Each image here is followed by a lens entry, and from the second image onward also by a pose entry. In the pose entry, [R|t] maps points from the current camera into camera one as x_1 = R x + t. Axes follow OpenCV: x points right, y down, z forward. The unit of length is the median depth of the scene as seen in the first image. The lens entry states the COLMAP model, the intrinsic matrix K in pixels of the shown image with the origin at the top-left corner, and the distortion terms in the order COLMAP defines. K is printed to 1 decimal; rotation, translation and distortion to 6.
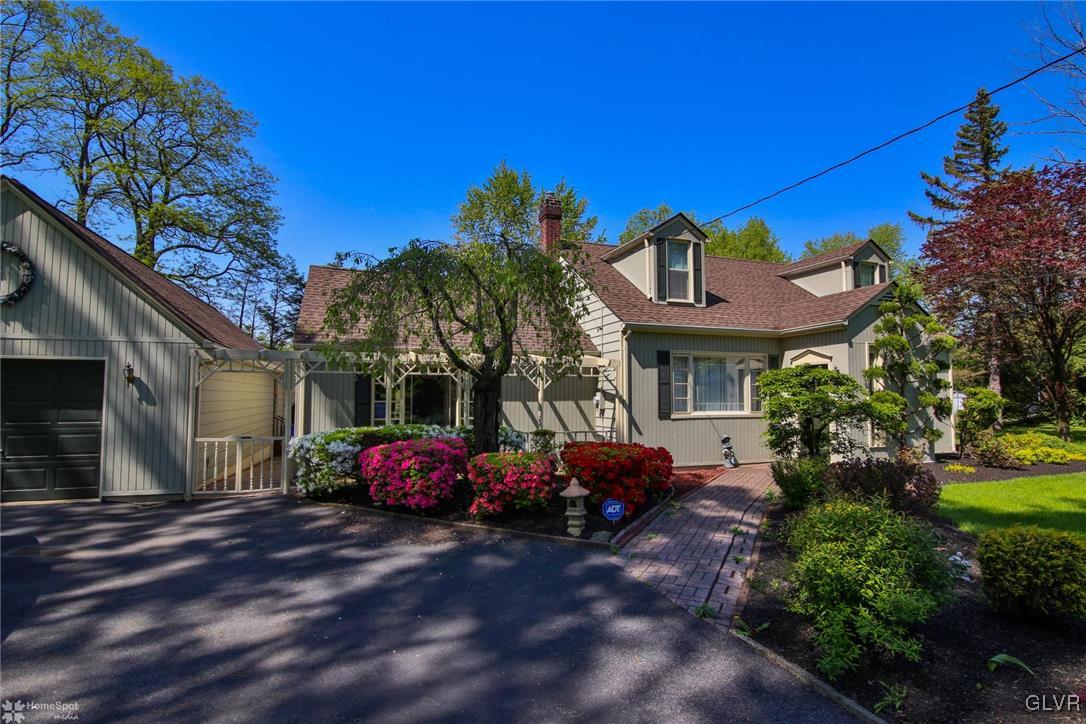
lens RADIAL K [[530.5, 0, 542.9], [0, 530.5, 364.2], [0, 0, 1]] dist [-0.019943, 0.000437]
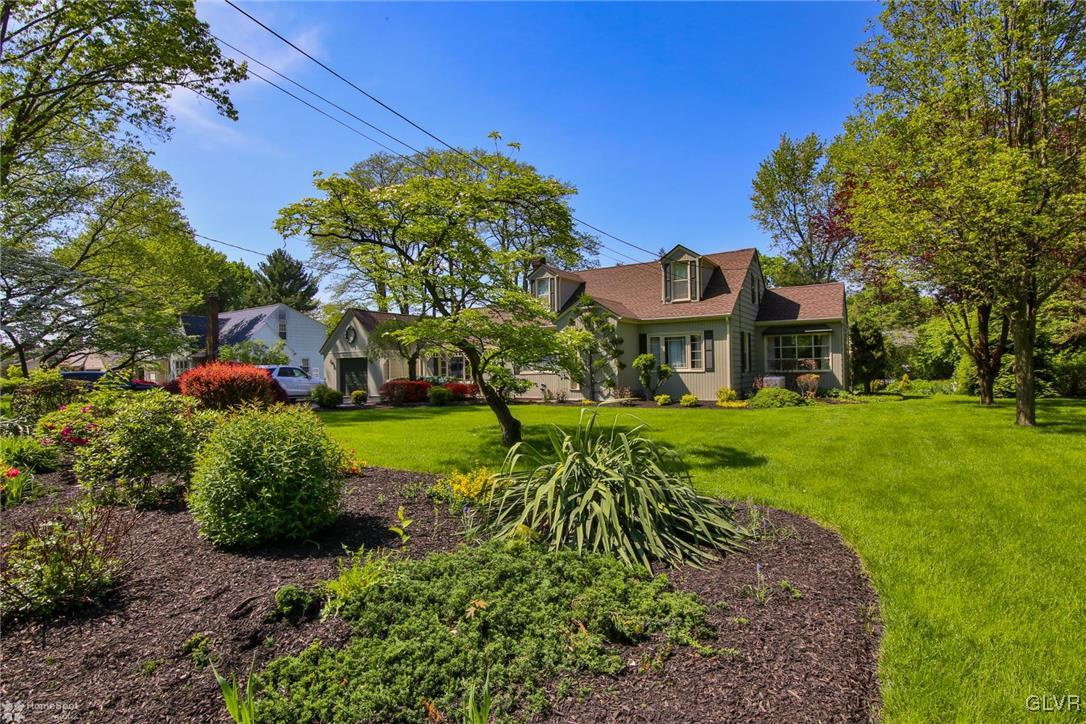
lens RADIAL K [[530.5, 0, 542.9], [0, 530.5, 364.2], [0, 0, 1]] dist [-0.019943, 0.000437]
pose [[0.617536, -0.018088, -0.786335, 1.854535], [0.067530, 0.997263, 0.030094, 0.008345], [0.783638, -0.071685, 0.617068, -0.179993]]
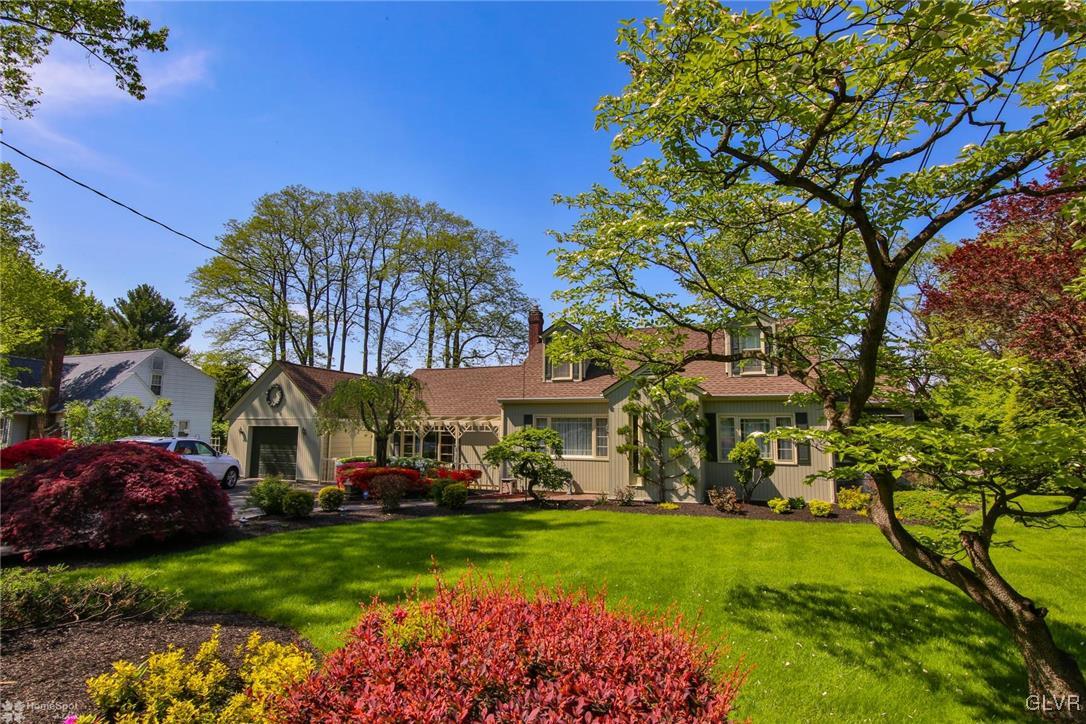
lens RADIAL K [[530.5, 0, 542.9], [0, 530.5, 364.2], [0, 0, 1]] dist [-0.019943, 0.000437]
pose [[0.775079, -0.075461, -0.627343, 1.230806], [0.031691, 0.996236, -0.080681, -0.045809], [0.631070, 0.042653, 0.774553, -0.189339]]
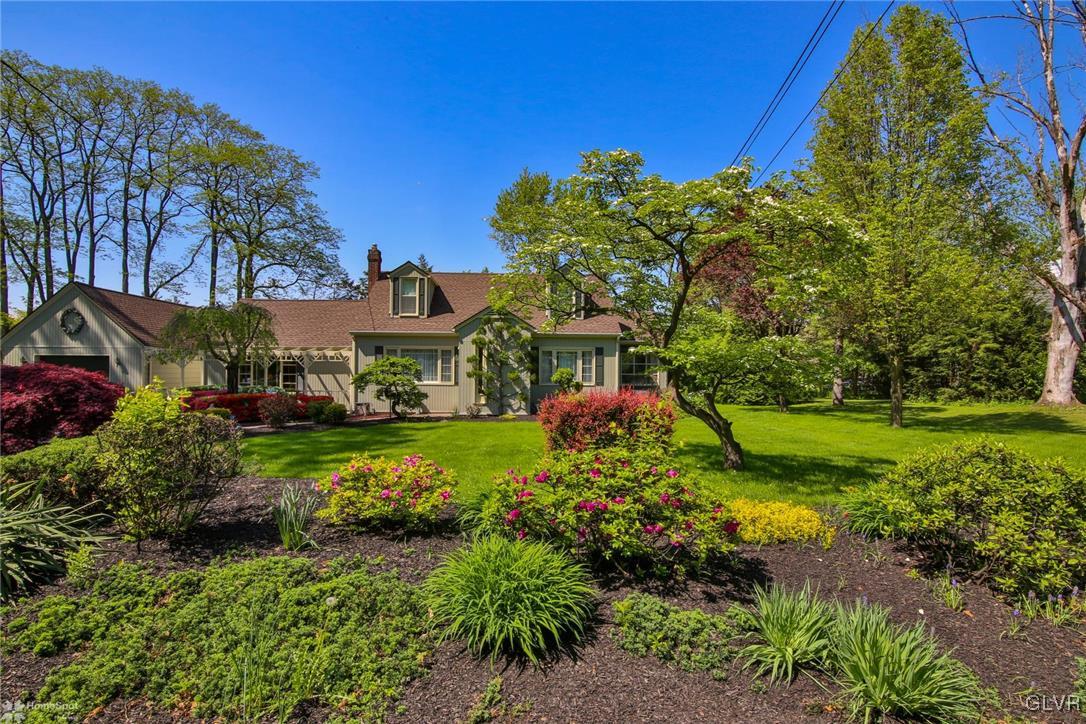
lens RADIAL K [[530.5, 0, 542.9], [0, 530.5, 364.2], [0, 0, 1]] dist [-0.019943, 0.000437]
pose [[0.960636, 0.001843, -0.277804, 1.209058], [0.011628, 0.998835, 0.046835, -0.040571], [0.277567, -0.048222, 0.959495, -0.520225]]
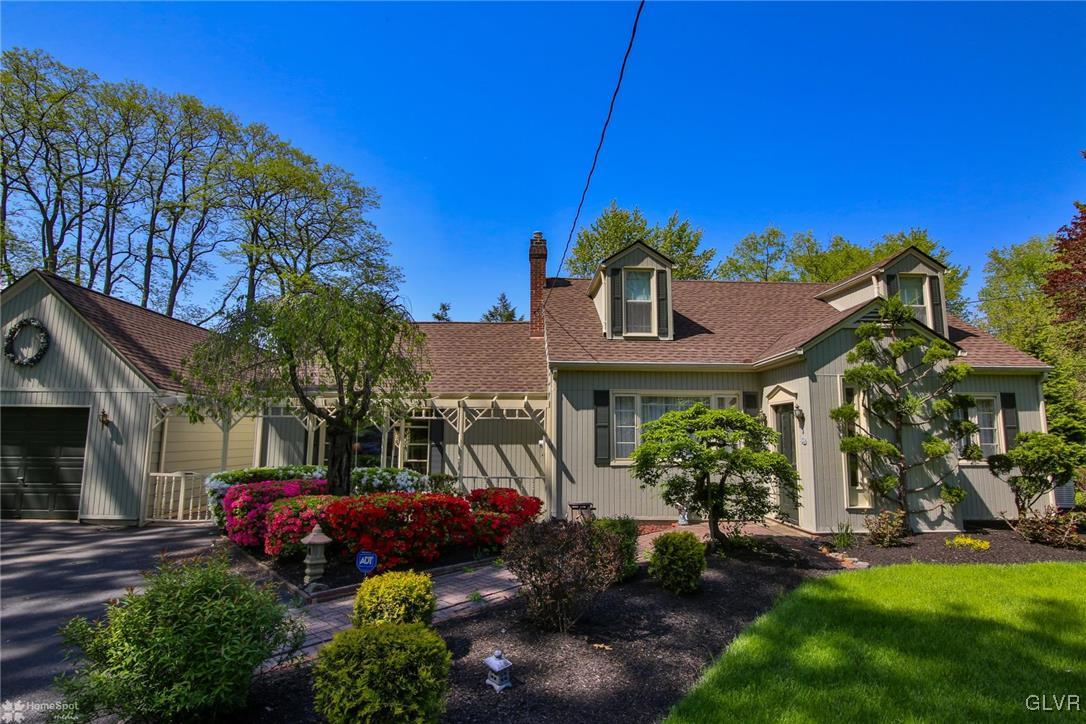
lens RADIAL K [[534.0, 0, 542.2], [0, 534.0, 365.6], [0, 0, 1]] dist [-0.019585, 0.000594]
pose [[0.953680, -0.033953, -0.298902, 0.398948], [0.012025, 0.997119, -0.074899, -0.000250], [0.300584, 0.067835, 0.951340, 0.087363]]
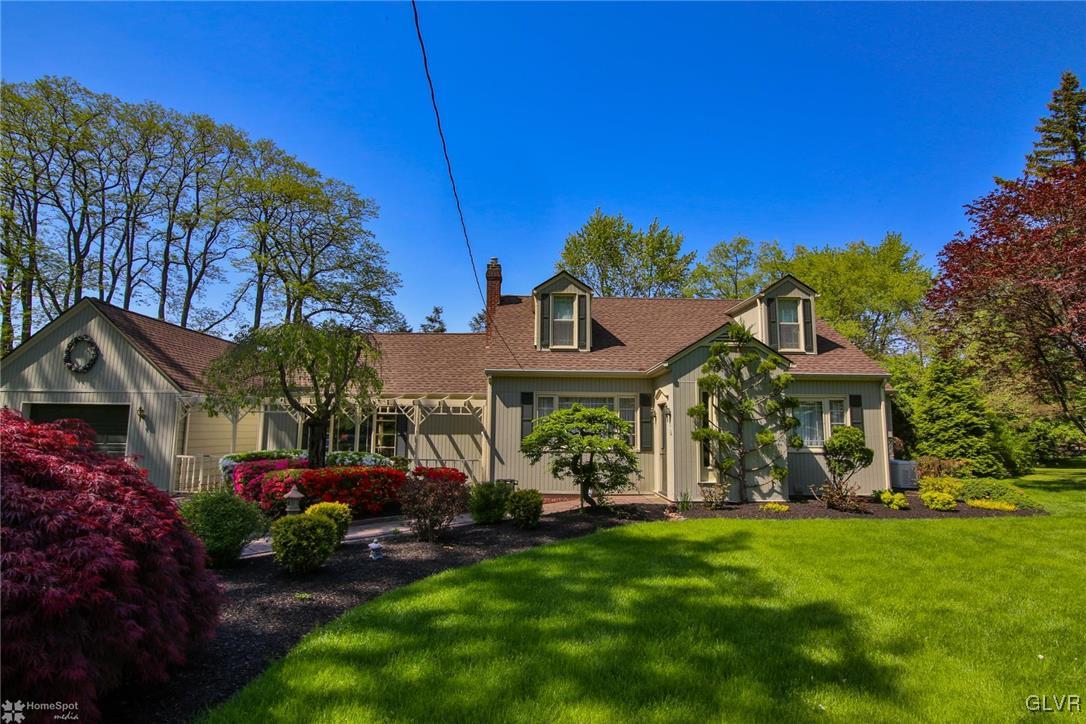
lens RADIAL K [[530.5, 0, 542.9], [0, 530.5, 364.2], [0, 0, 1]] dist [-0.019943, 0.000437]
pose [[0.949793, -0.030811, -0.311357, 0.612944], [0.009830, 0.997587, -0.068733, -0.006273], [0.312723, 0.062221, 0.947804, -0.096174]]
